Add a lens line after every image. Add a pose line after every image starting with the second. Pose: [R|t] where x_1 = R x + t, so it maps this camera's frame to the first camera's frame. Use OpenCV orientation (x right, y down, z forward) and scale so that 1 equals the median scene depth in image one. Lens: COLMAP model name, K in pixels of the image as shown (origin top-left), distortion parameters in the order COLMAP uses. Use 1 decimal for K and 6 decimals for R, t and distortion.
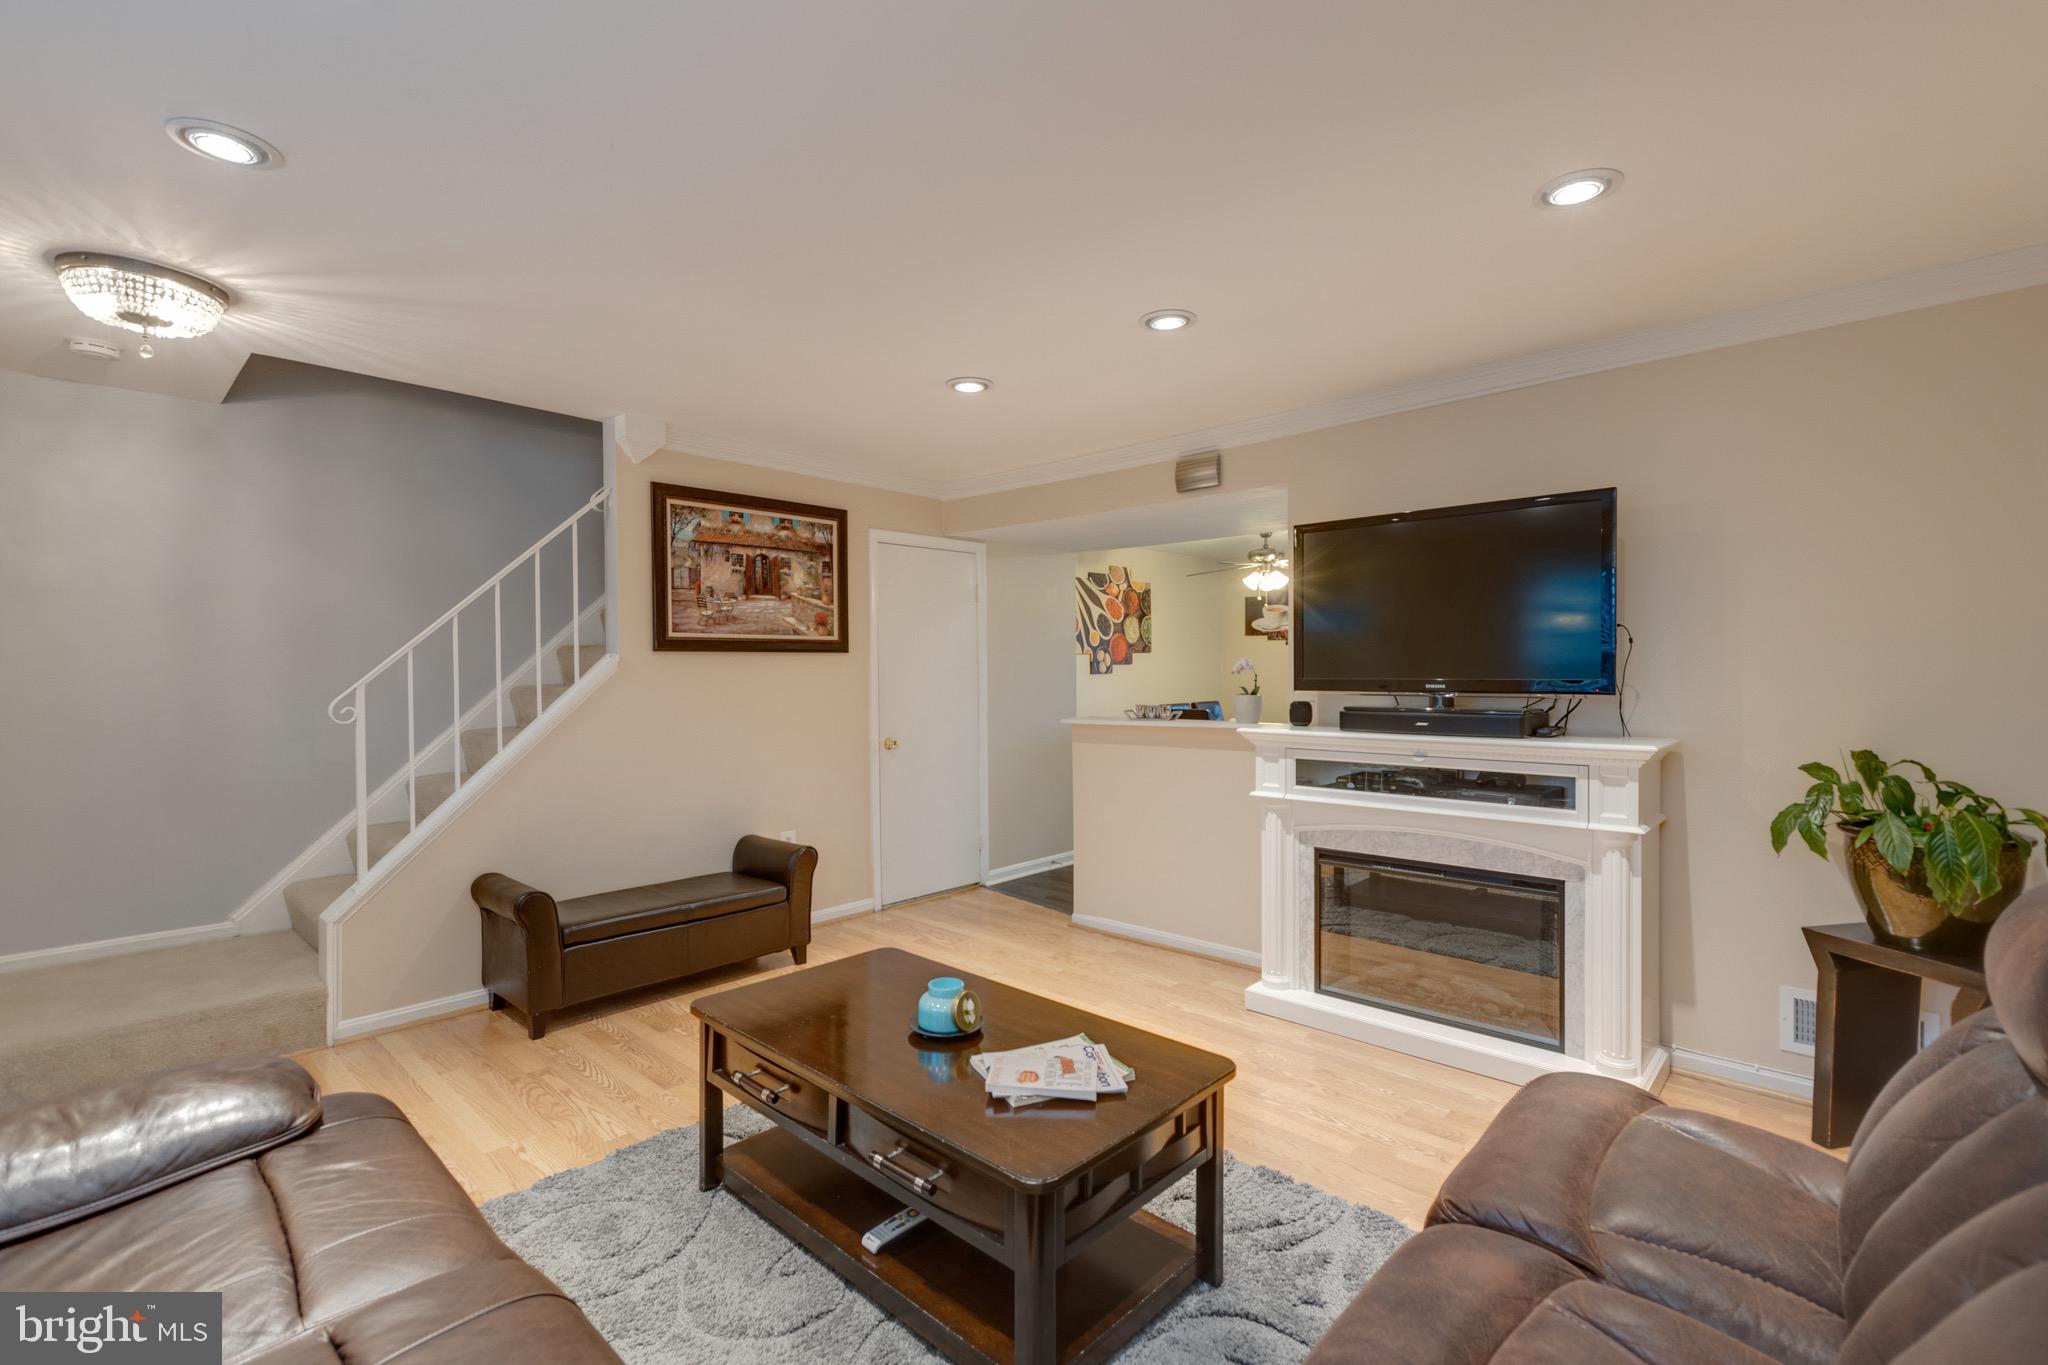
lens RADIAL K [[924.3, 0, 1020.8], [0, 924.3, 681.1], [0, 0, 1]] dist [-0.000284, -0.000028]
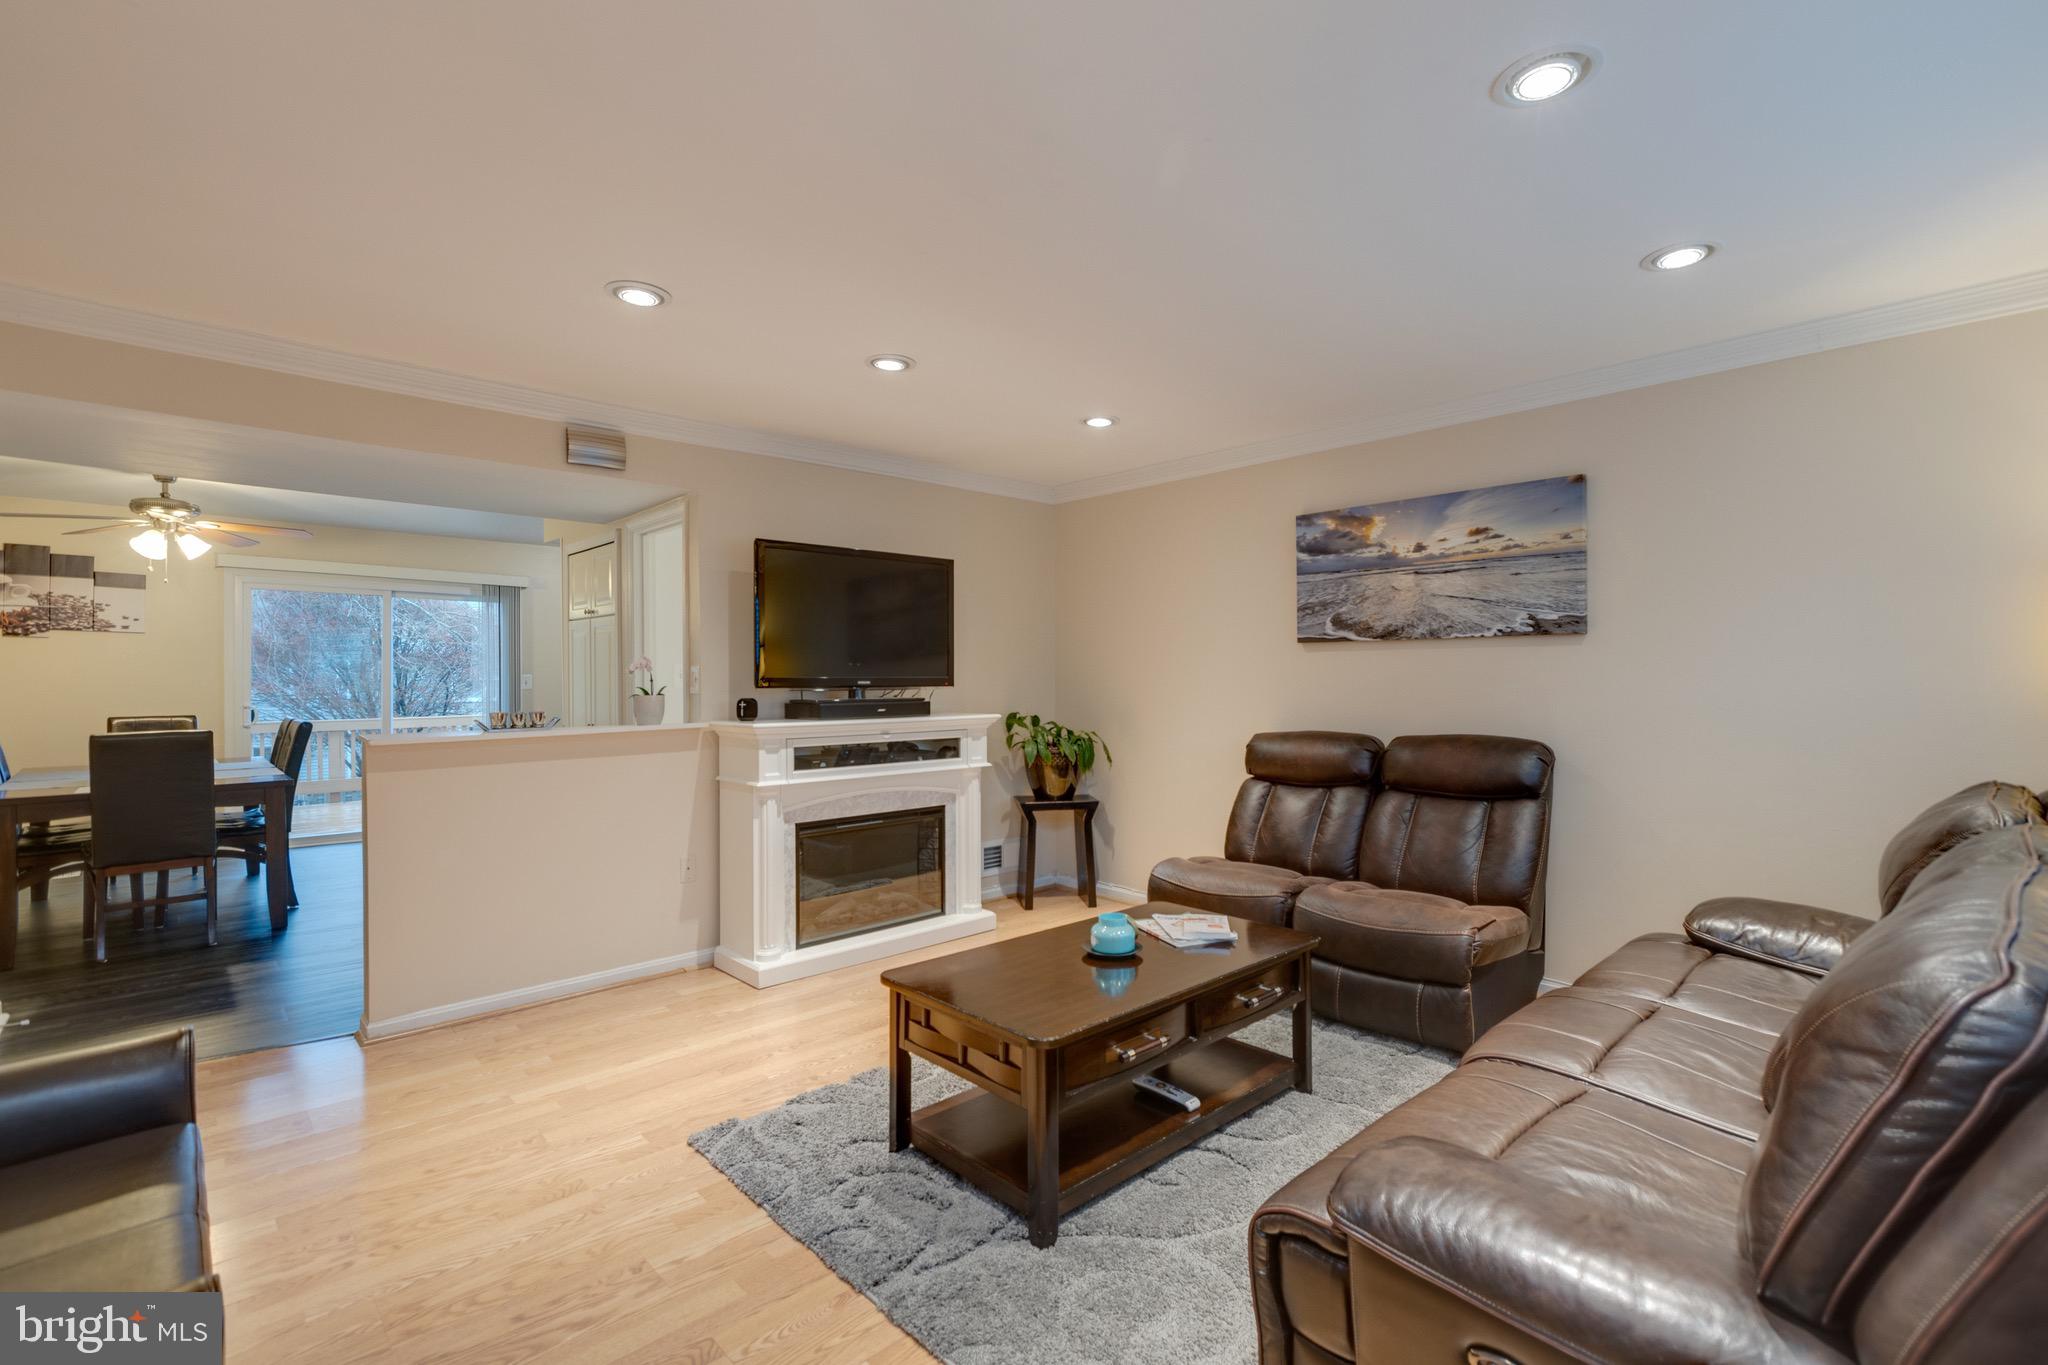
lens RADIAL K [[924.3, 0, 1028.1], [0, 924.3, 681.8], [0, 0, 1]] dist [-0.000284, -0.000028]
pose [[0.054620, -0.000029, 0.998507, -0.394782], [0.013967, 0.999902, -0.000735, 0.004096], [-0.998410, 0.013986, 0.054615, 0.313707]]
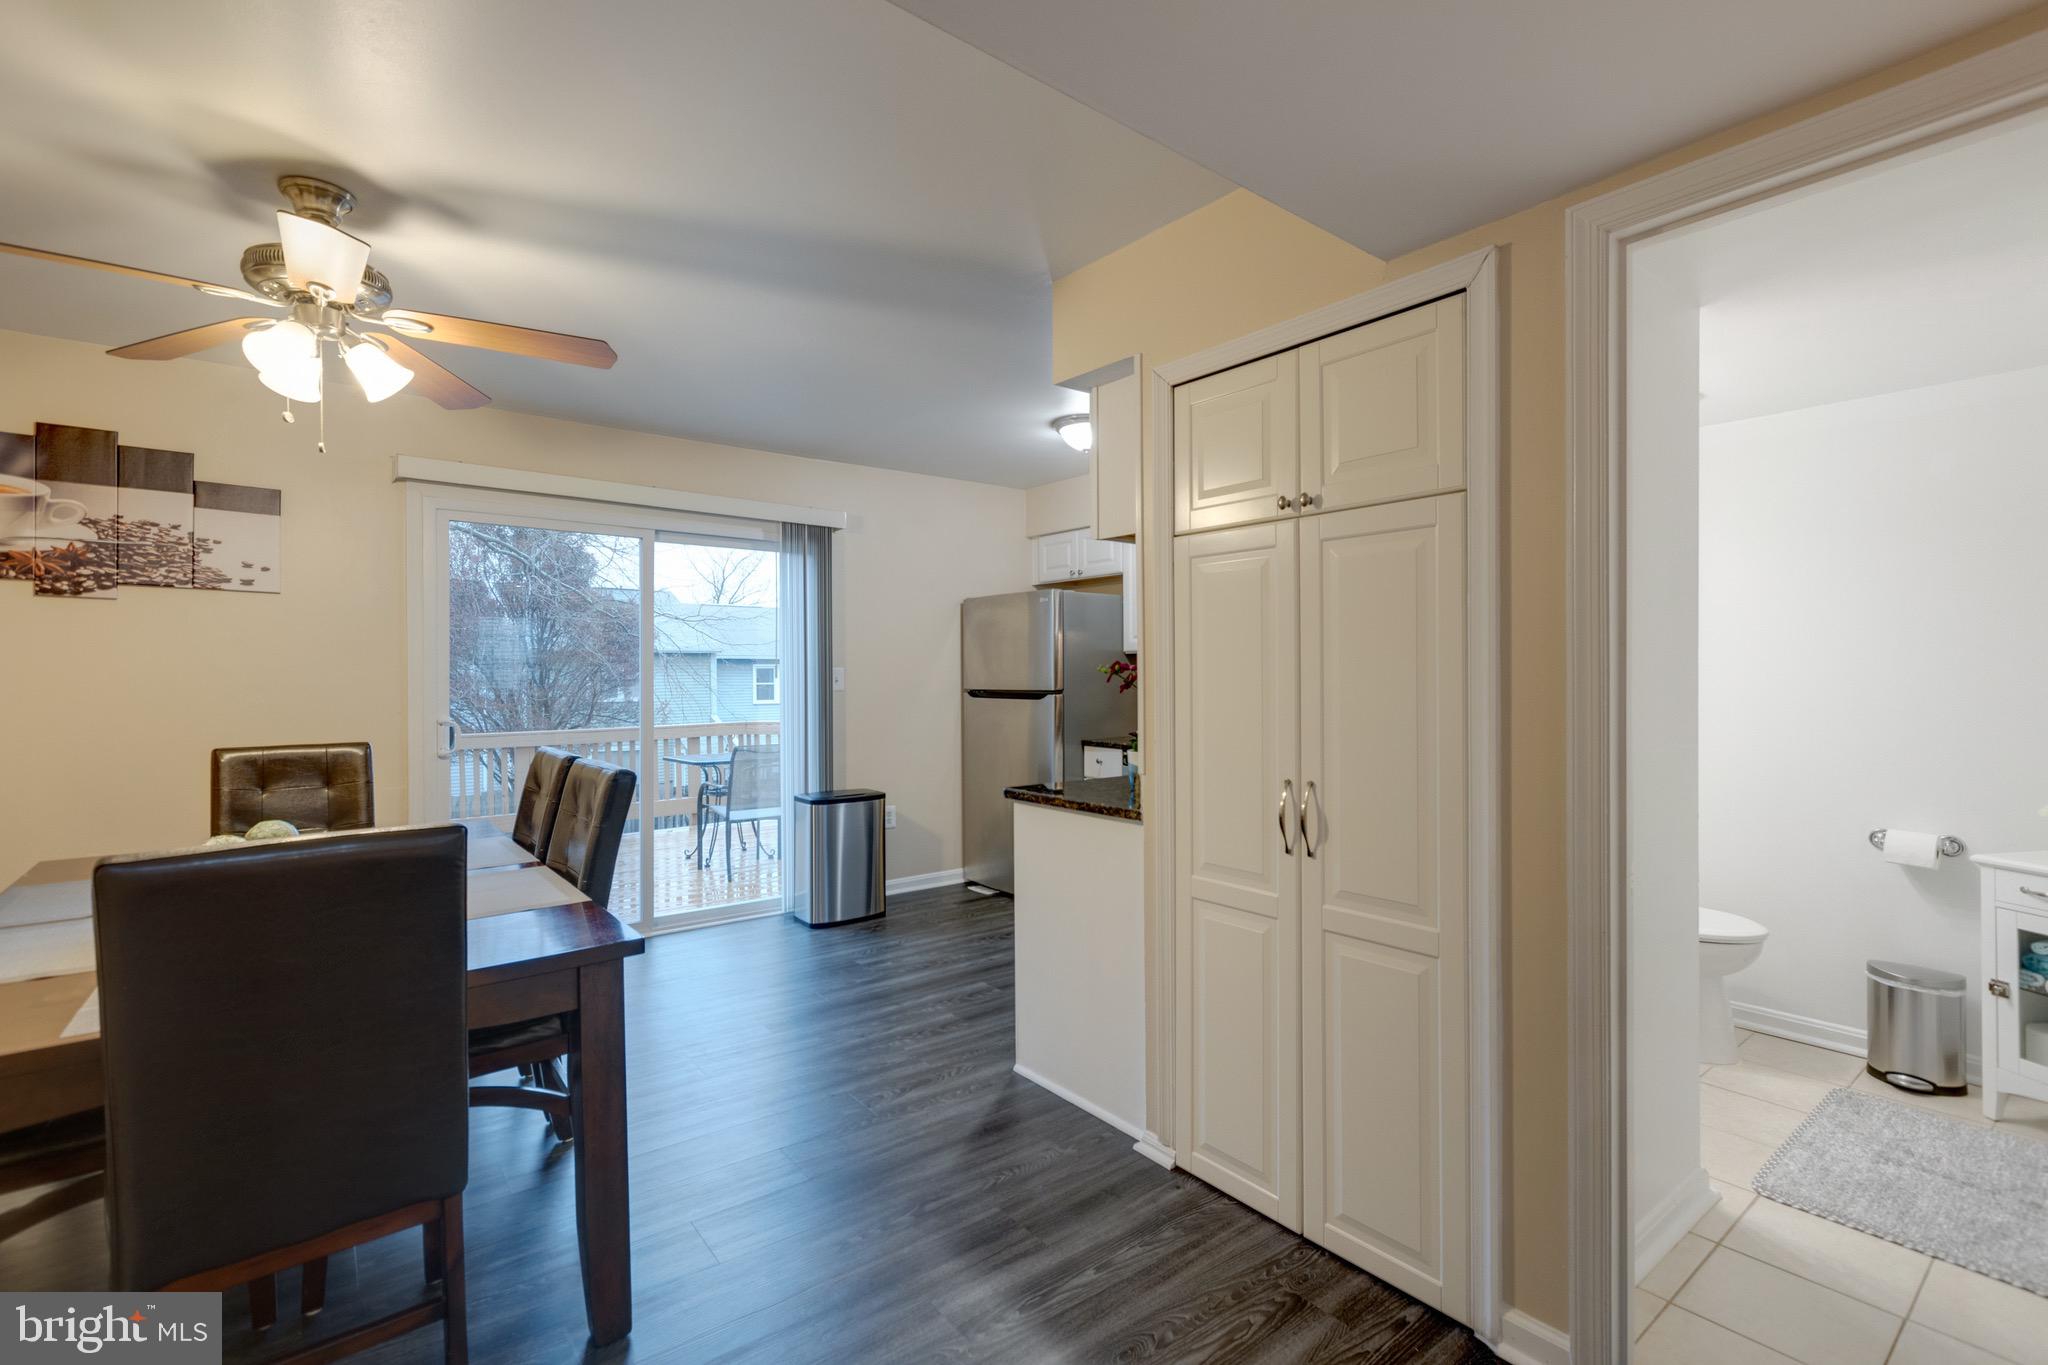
lens RADIAL K [[924.3, 0, 1020.6], [0, 924.3, 678.6], [0, 0, 1]] dist [-0.000284, -0.000028]
pose [[0.144528, -0.000026, 0.989501, -0.003291], [0.017376, 0.999846, -0.002511, -0.000705], [-0.989348, 0.017556, 0.144506, 0.728331]]
